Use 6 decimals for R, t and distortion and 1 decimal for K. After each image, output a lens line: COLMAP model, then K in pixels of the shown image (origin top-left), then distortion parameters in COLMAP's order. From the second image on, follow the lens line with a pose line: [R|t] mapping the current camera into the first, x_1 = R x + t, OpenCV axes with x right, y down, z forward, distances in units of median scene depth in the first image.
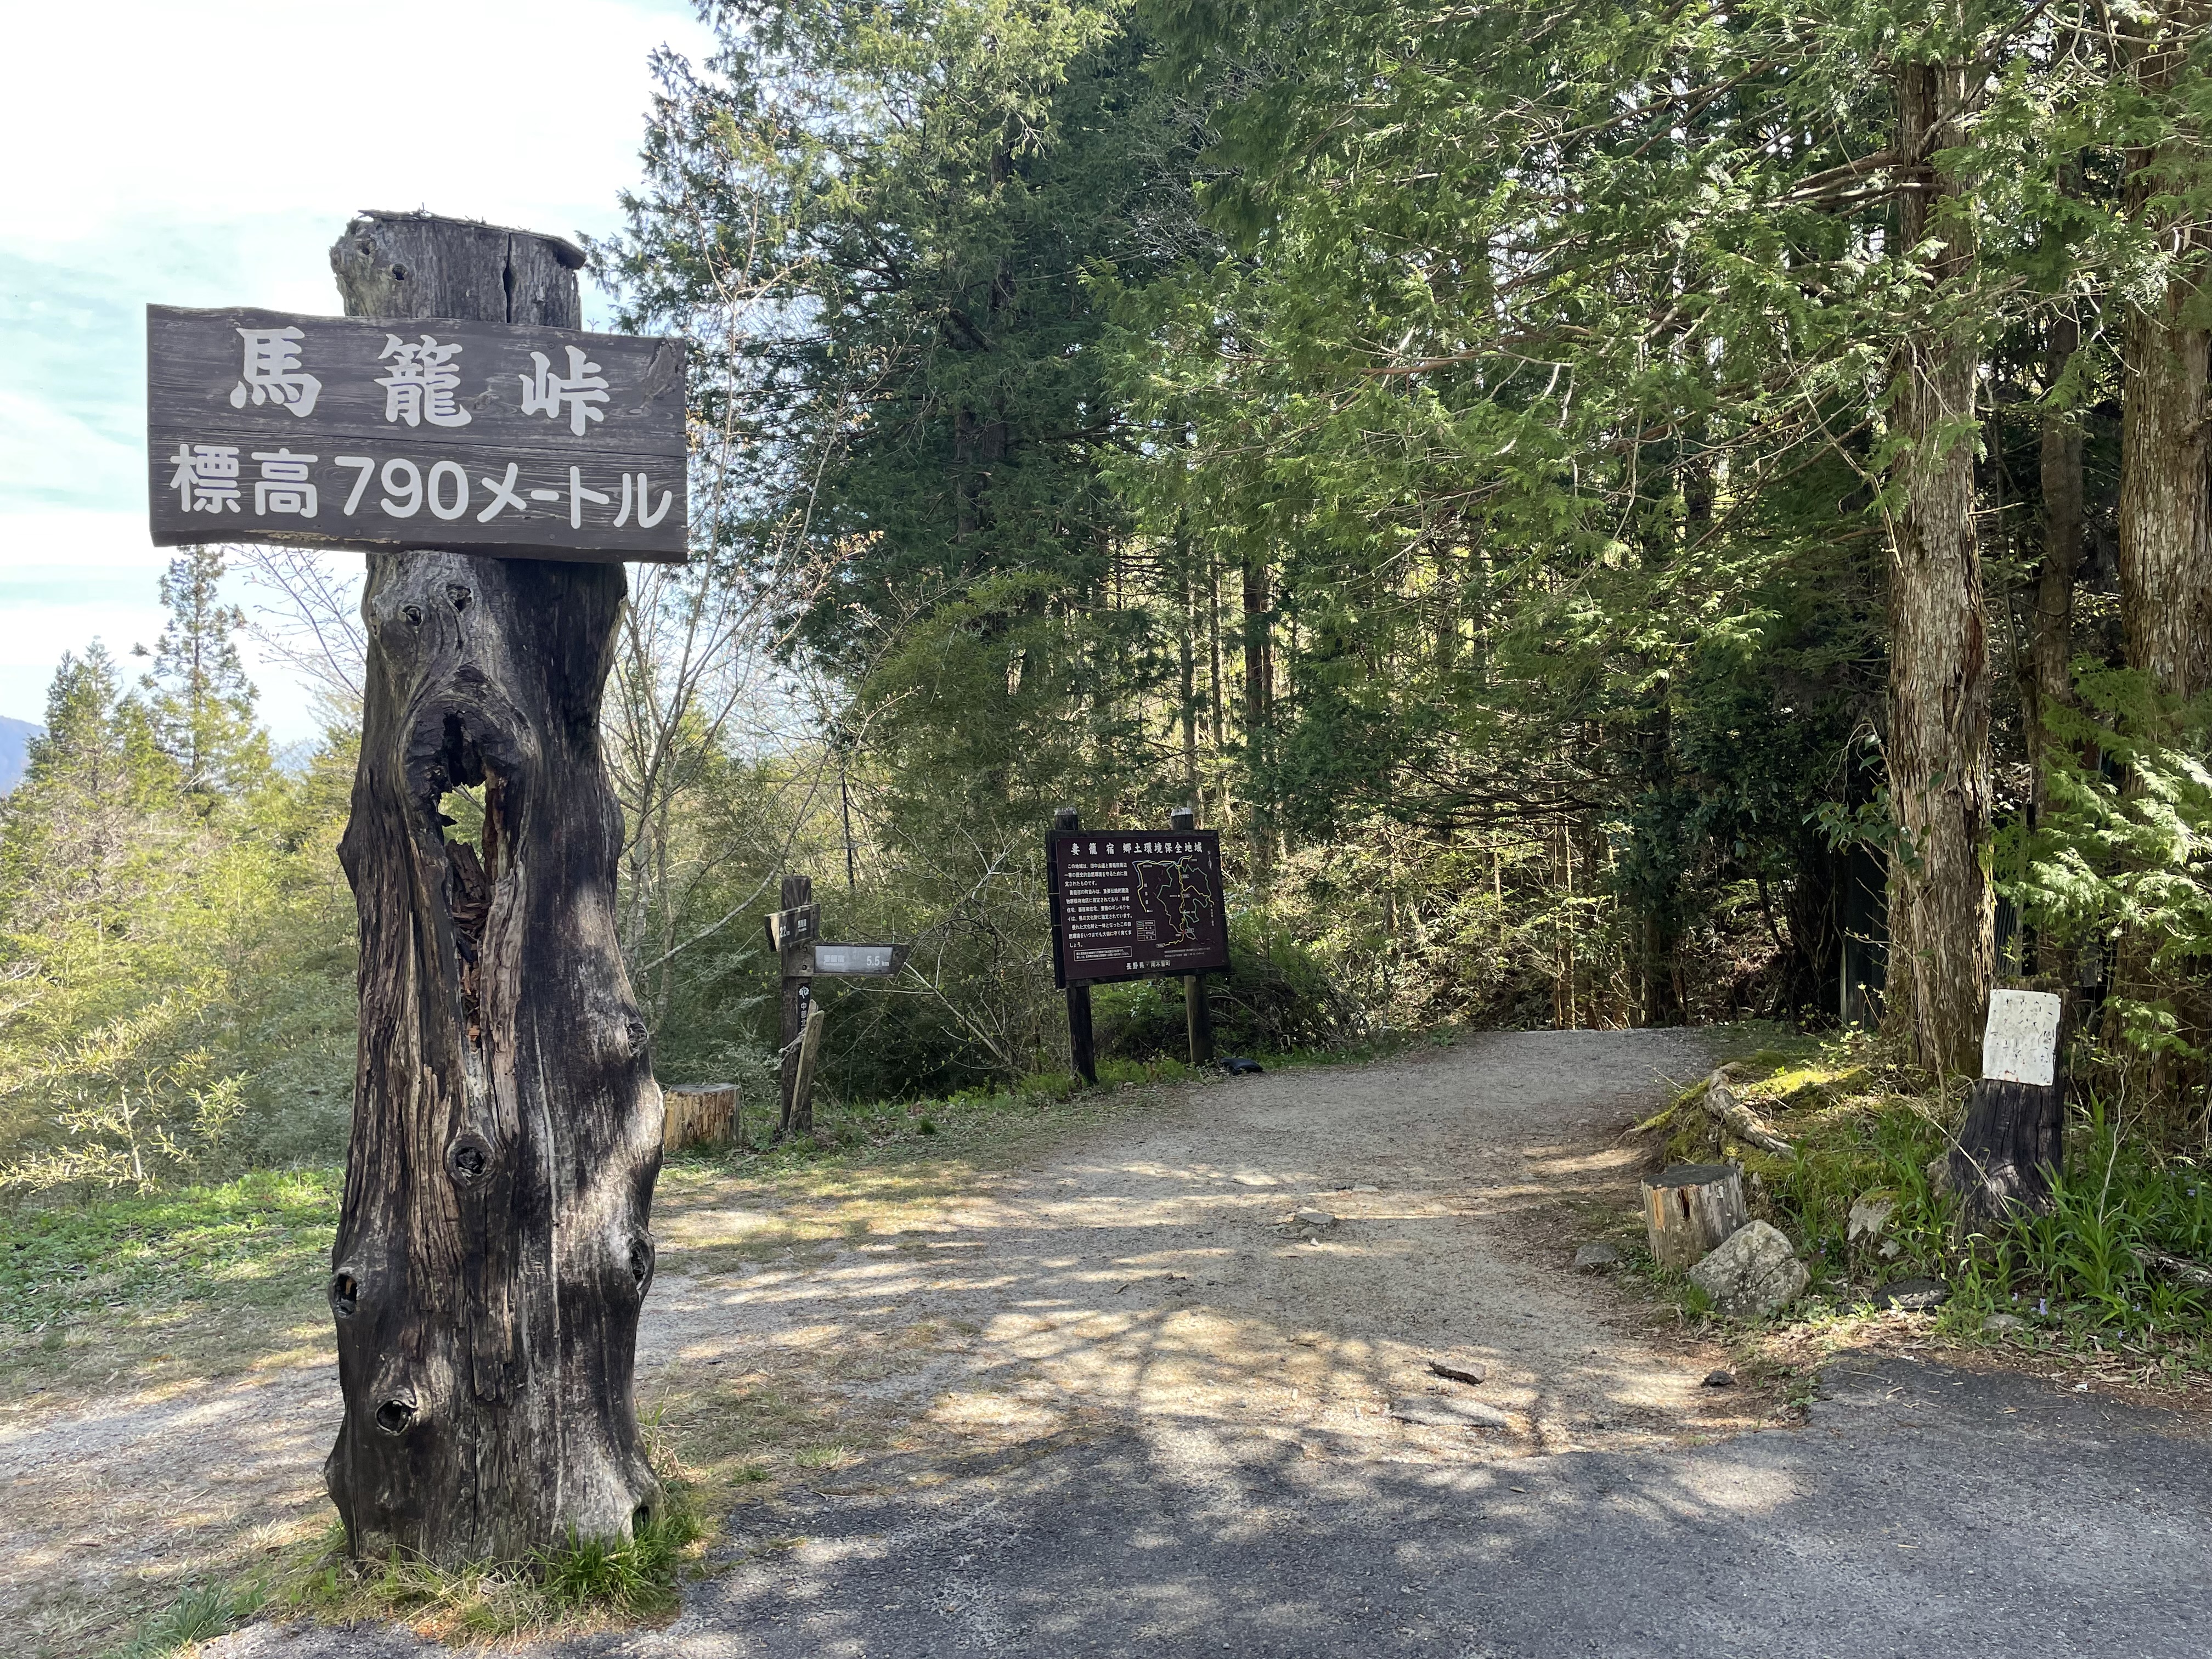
lens RADIAL K [[1633.7, 0, 1111.6], [0, 1633.7, 838.0], [0, 0, 1]] dist [0.058520, -0.049070]
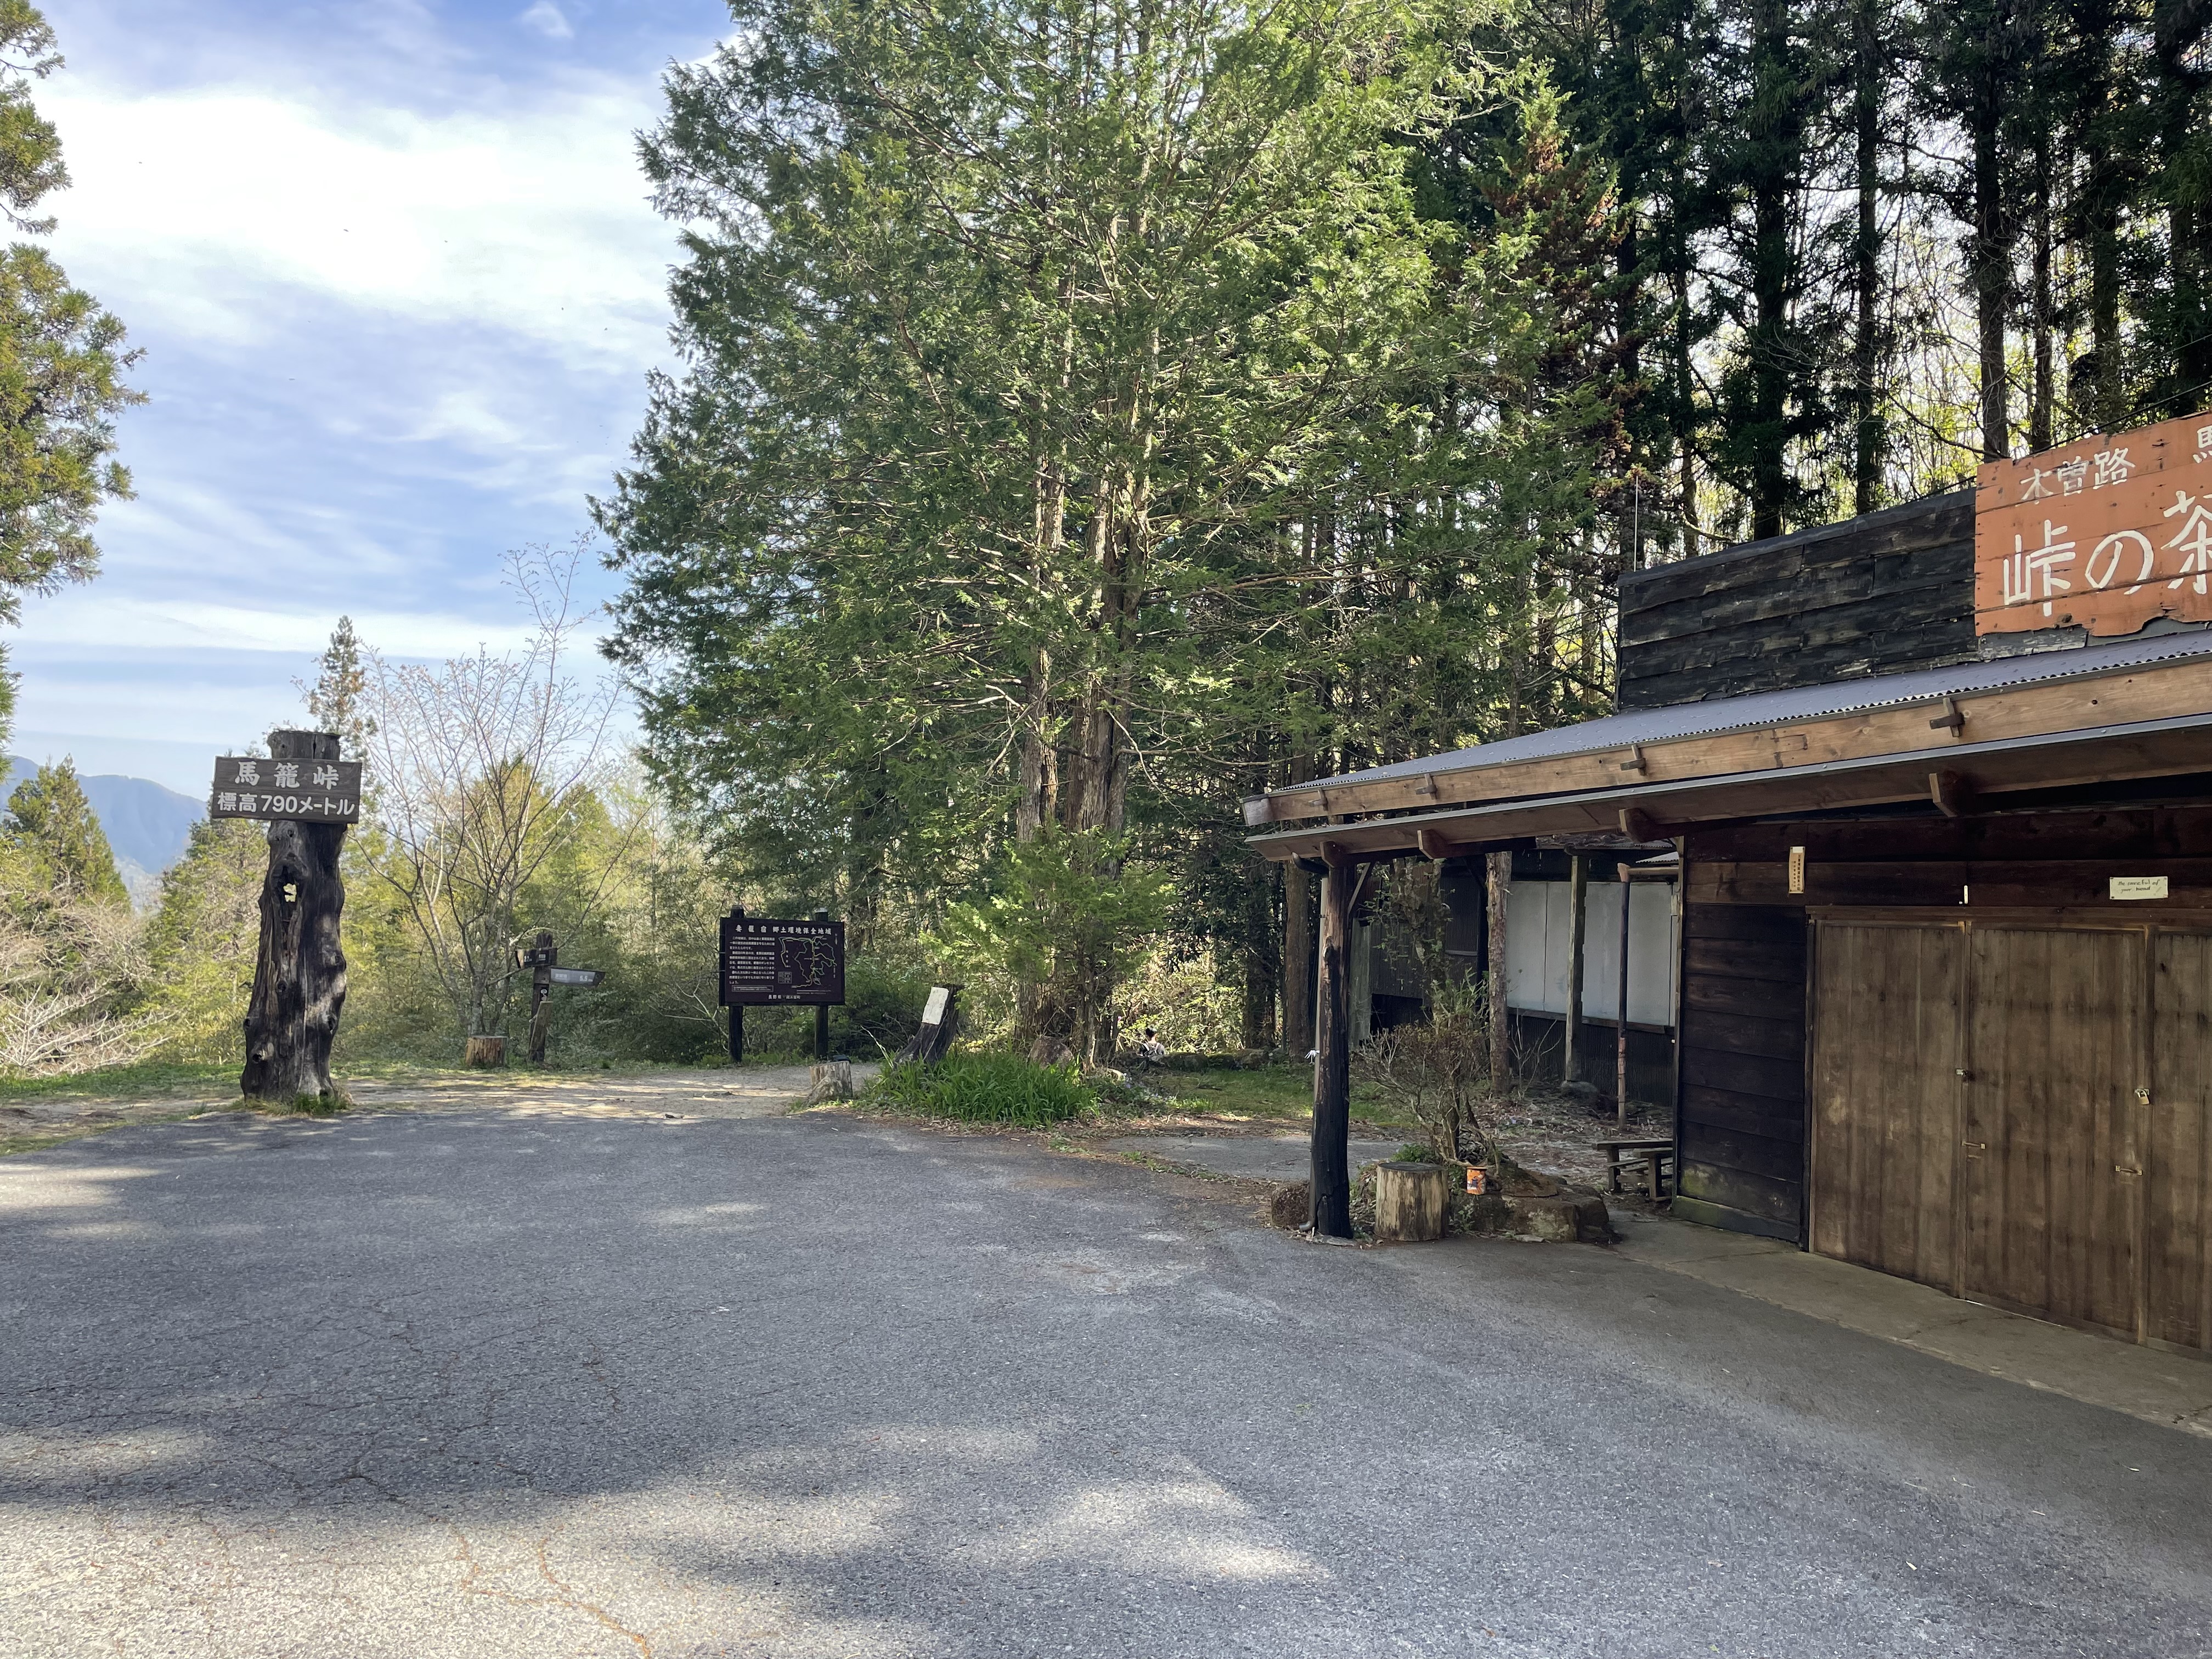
lens RADIAL K [[1633.7, 0, 1109.9], [0, 1633.7, 820.1], [0, 0, 1]] dist [0.058520, -0.049070]
pose [[0.996666, 0.036592, -0.072926, 1.660734], [-0.042174, 0.996175, -0.076529, 0.028460], [0.069846, 0.079349, 0.994397, -2.493528]]
